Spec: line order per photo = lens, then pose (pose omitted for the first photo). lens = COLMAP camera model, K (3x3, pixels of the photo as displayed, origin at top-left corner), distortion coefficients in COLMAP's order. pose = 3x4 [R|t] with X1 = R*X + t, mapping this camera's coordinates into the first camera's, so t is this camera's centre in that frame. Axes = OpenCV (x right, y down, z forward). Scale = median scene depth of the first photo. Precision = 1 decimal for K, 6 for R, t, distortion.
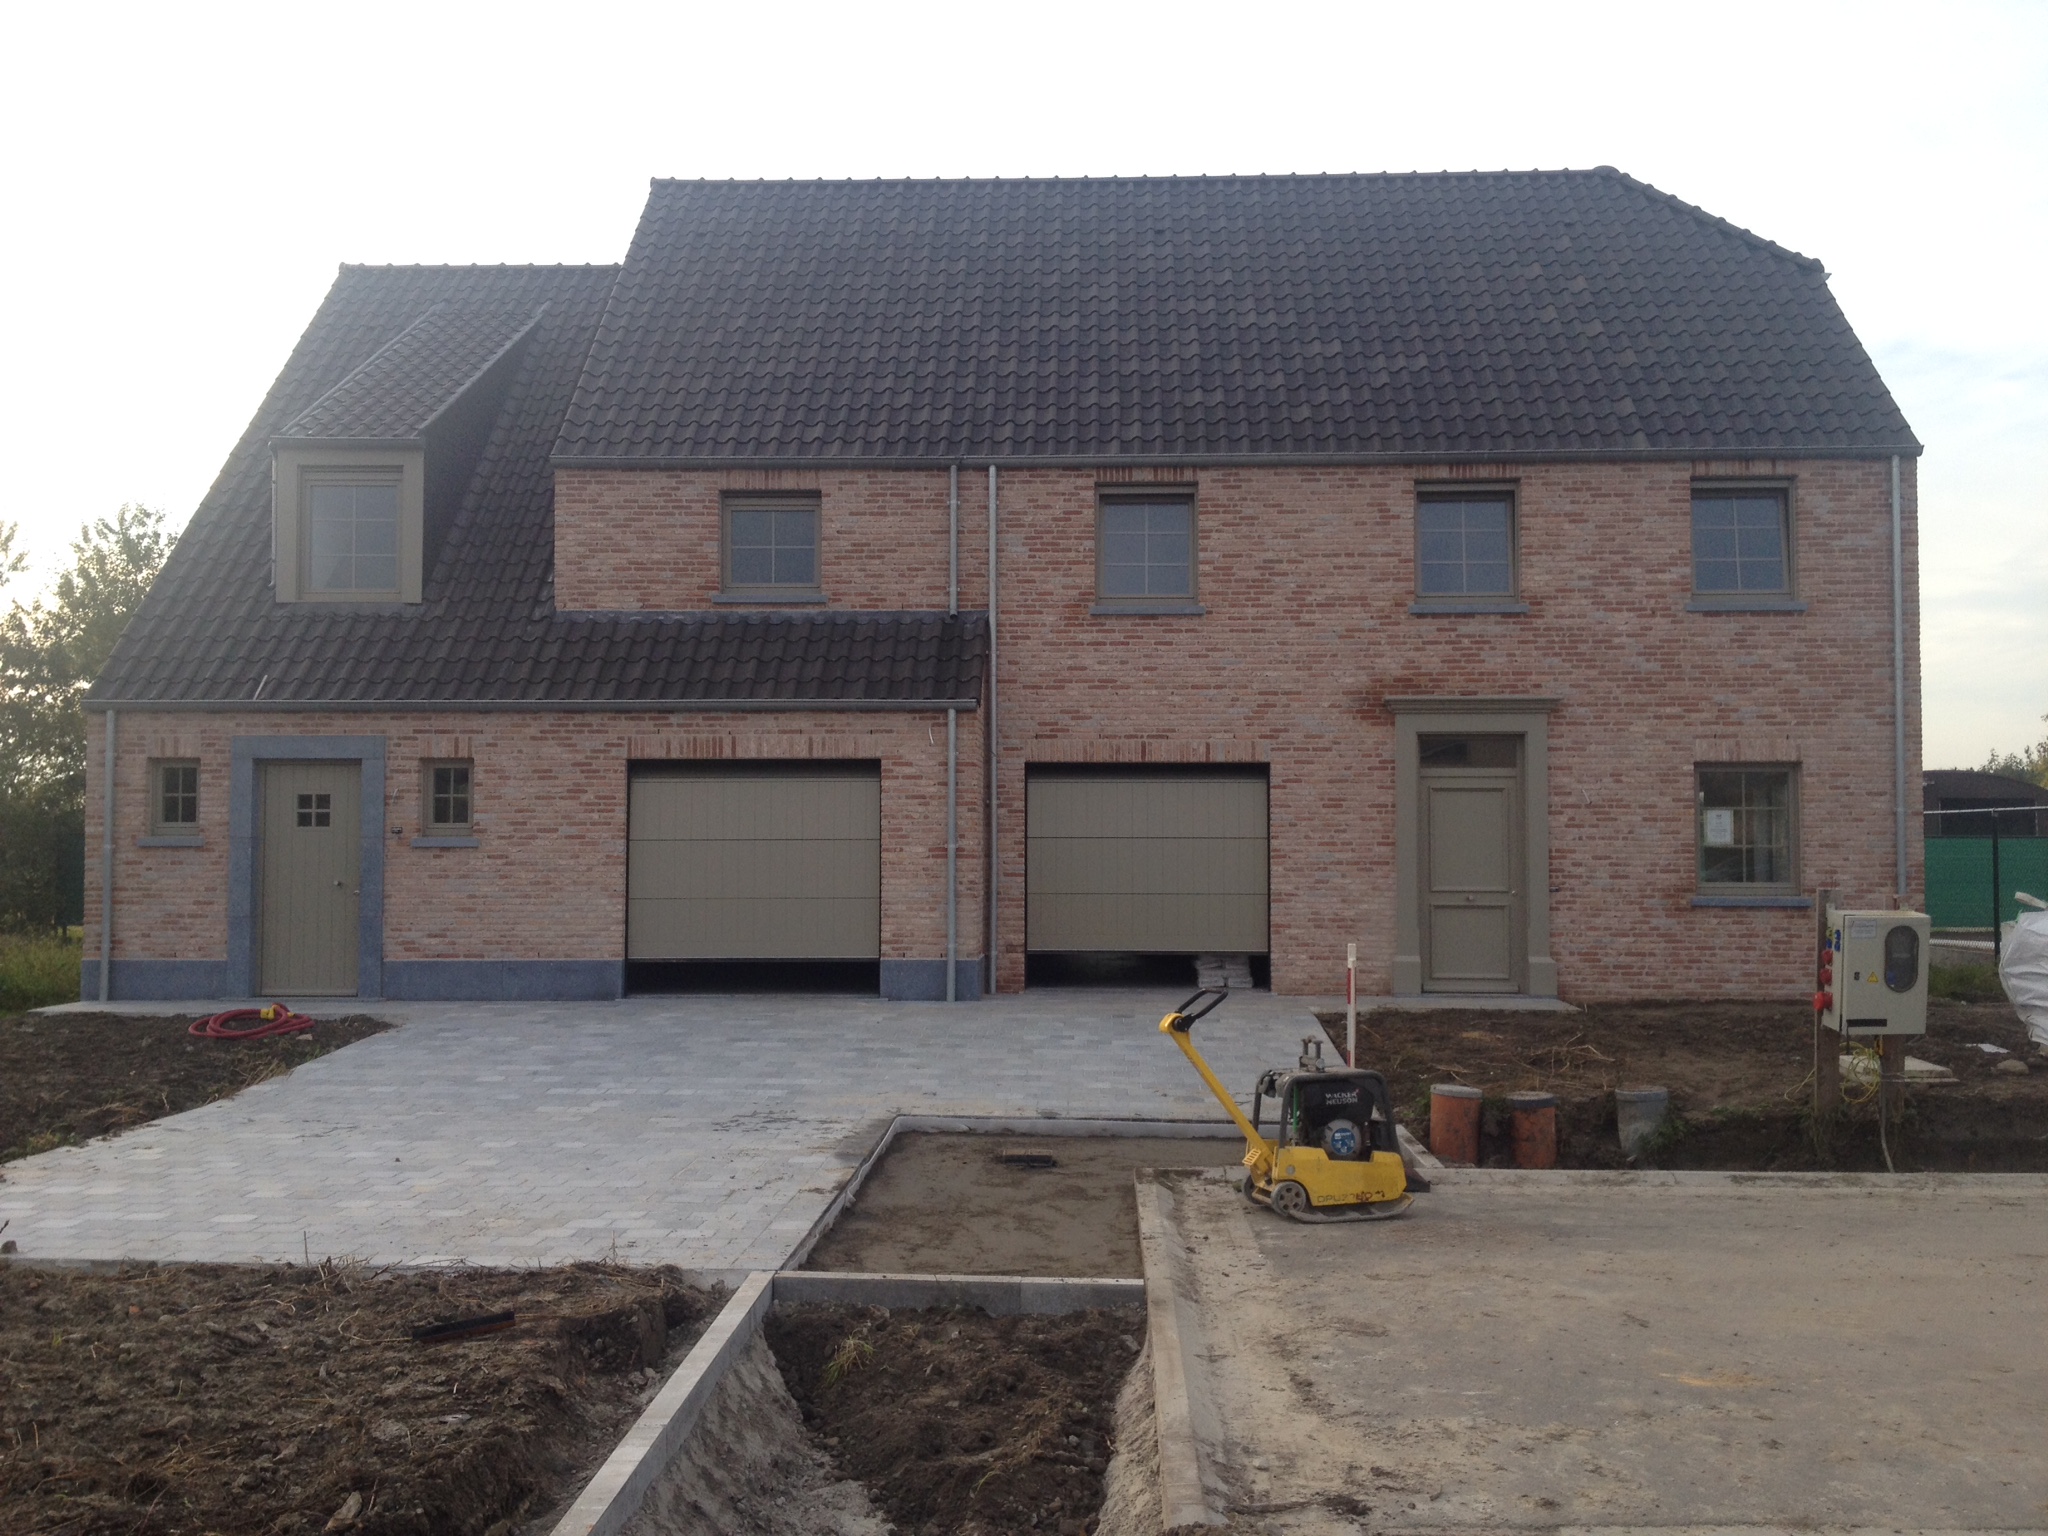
lens RADIAL K [[1842.6, 0, 989.0], [0, 1842.6, 704.0], [0, 0, 1]] dist [0.156122, -0.299408]
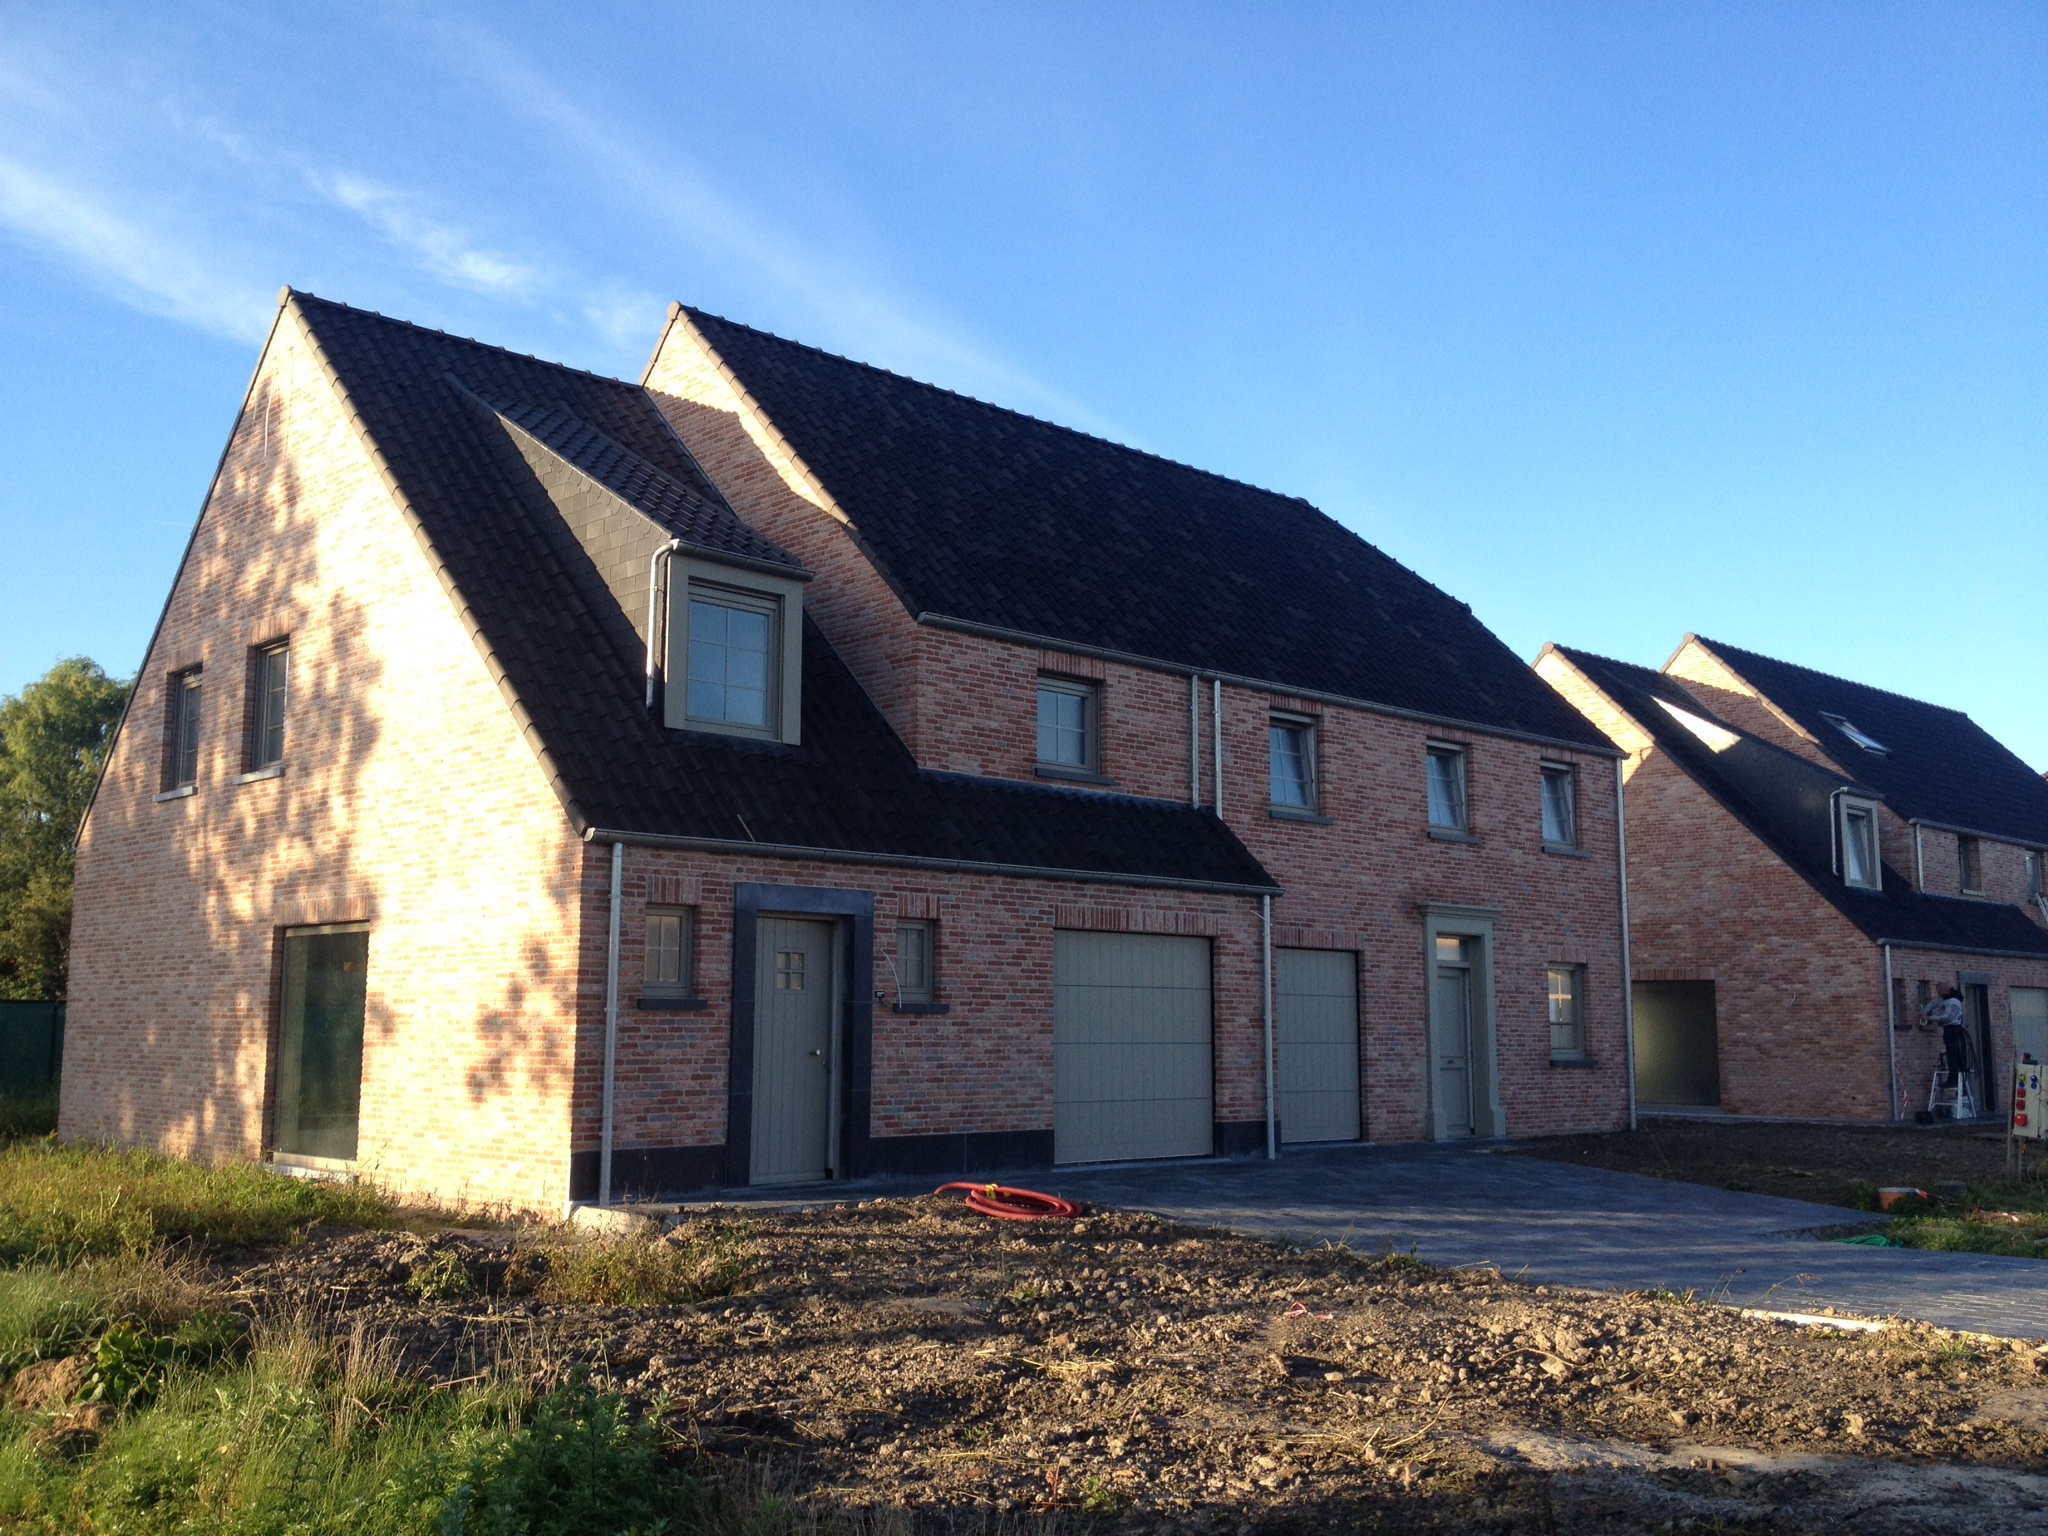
lens RADIAL K [[1842.6, 0, 989.0], [0, 1842.6, 704.0], [0, 0, 1]] dist [0.156122, -0.299408]
pose [[0.711580, 0.123360, 0.691691, -0.899487], [-0.059106, 0.991487, -0.116022, 0.027069], [-0.700115, 0.041676, 0.712813, 0.286022]]
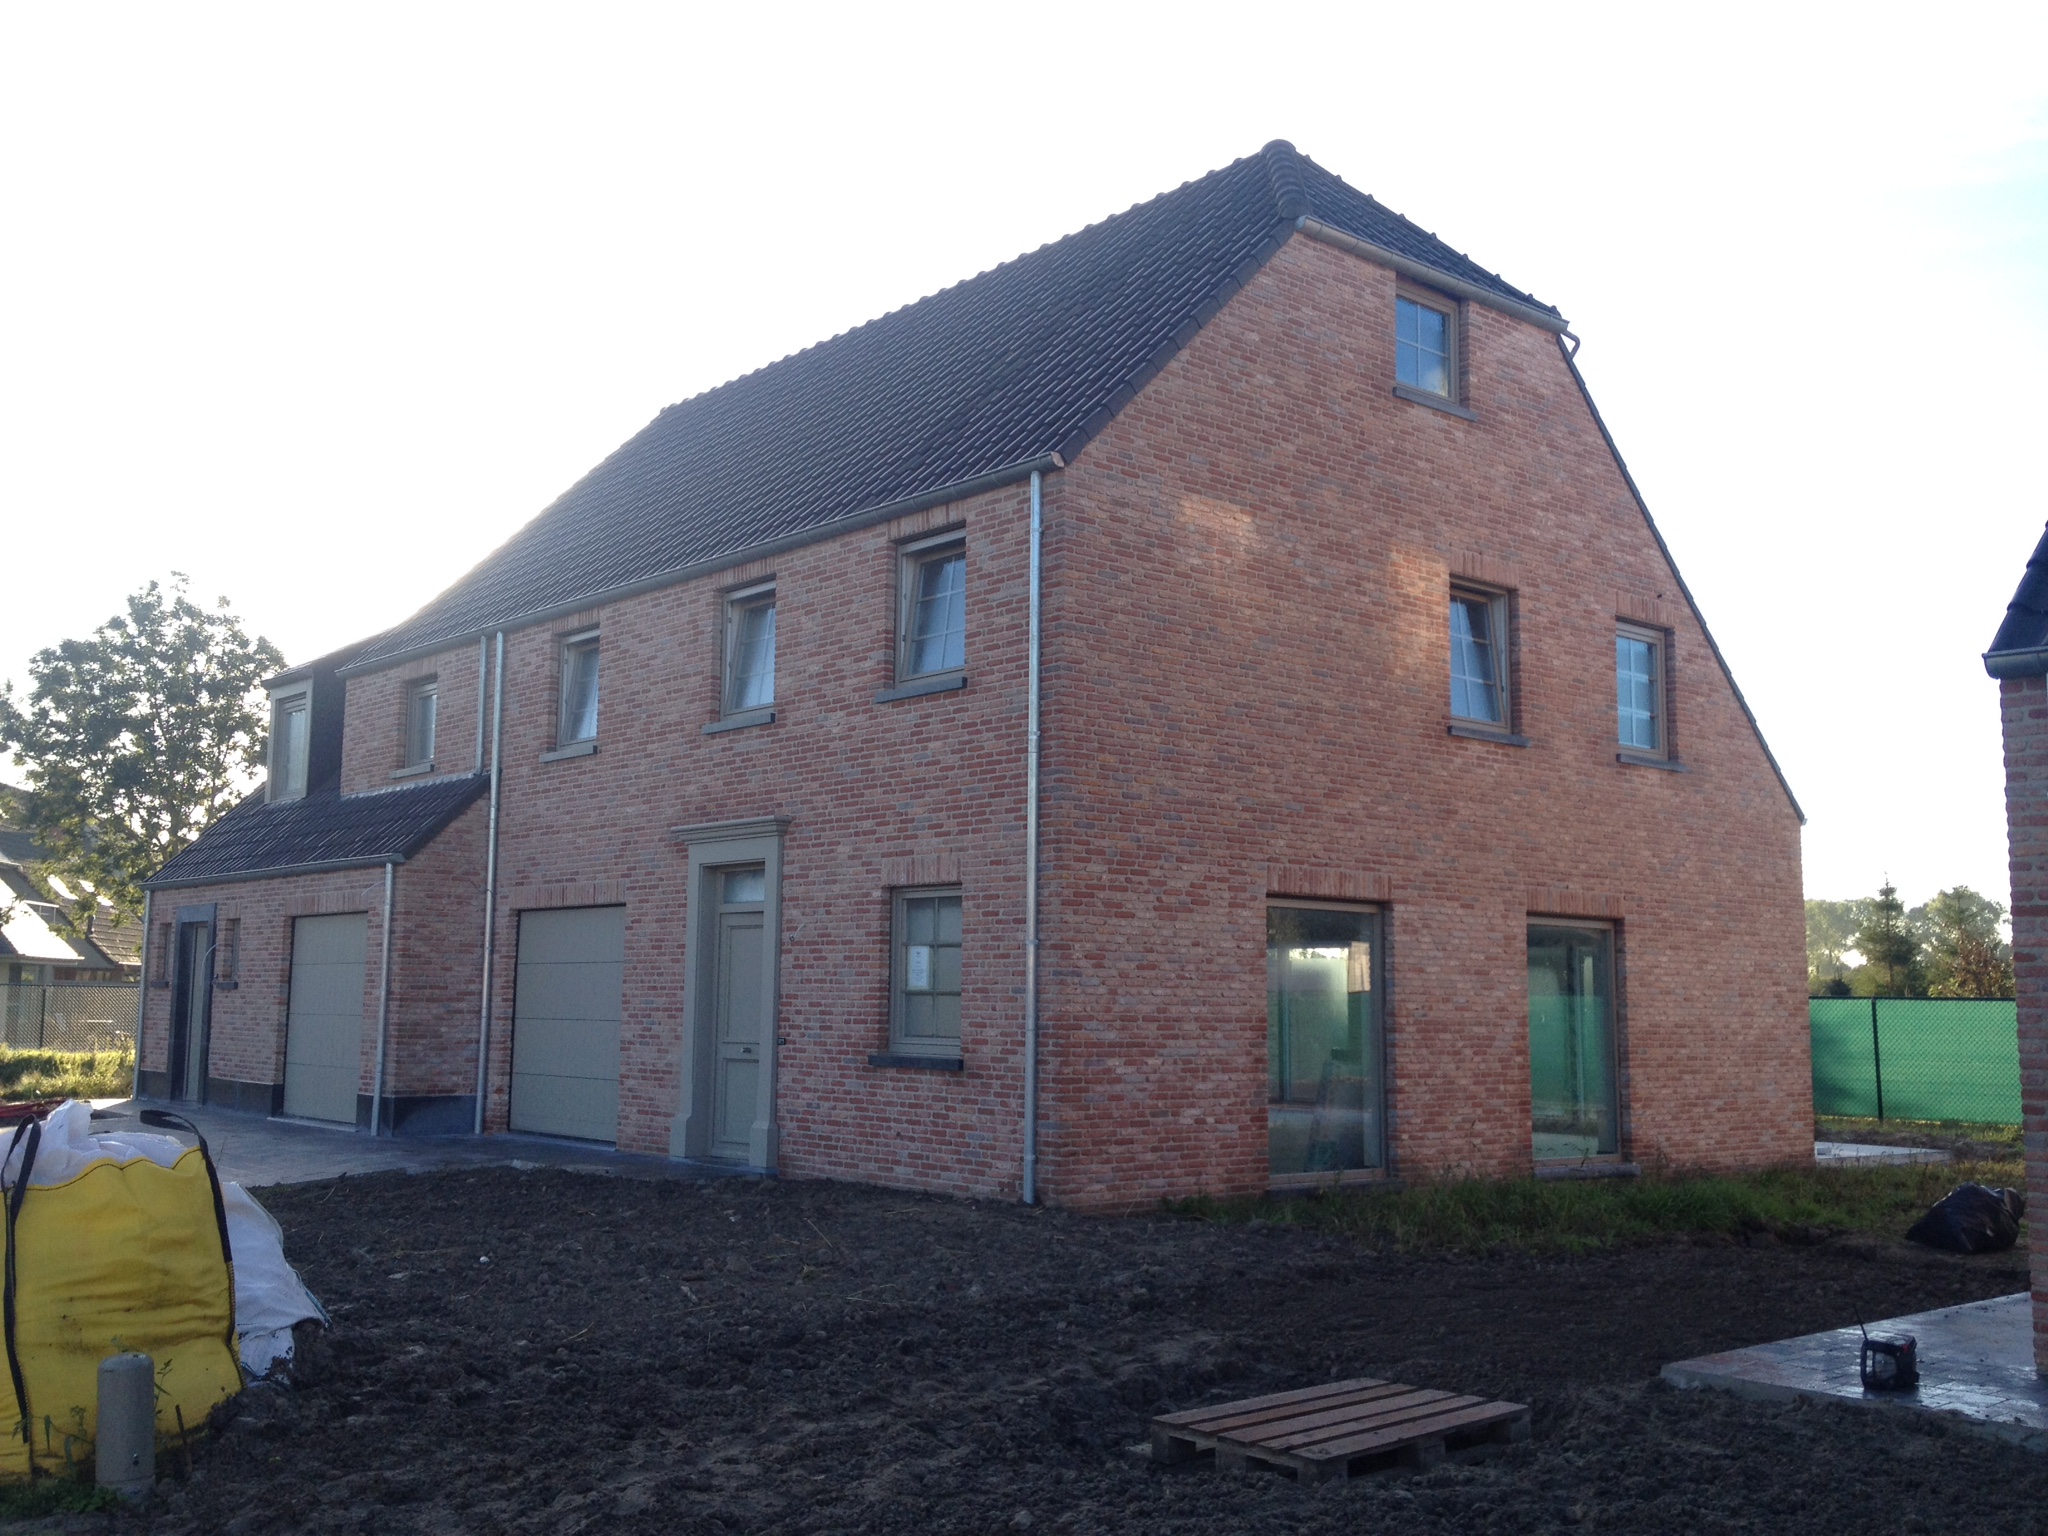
lens RADIAL K [[1913.7, 0, 1023.6], [0, 1913.7, 738.9], [0, 0, 1]] dist [0.092336, 0.005584]
pose [[0.675890, -0.088400, -0.731681, 1.024611], [0.022955, 0.994824, -0.098987, 0.050554], [0.736645, 0.050109, 0.674421, 0.476520]]
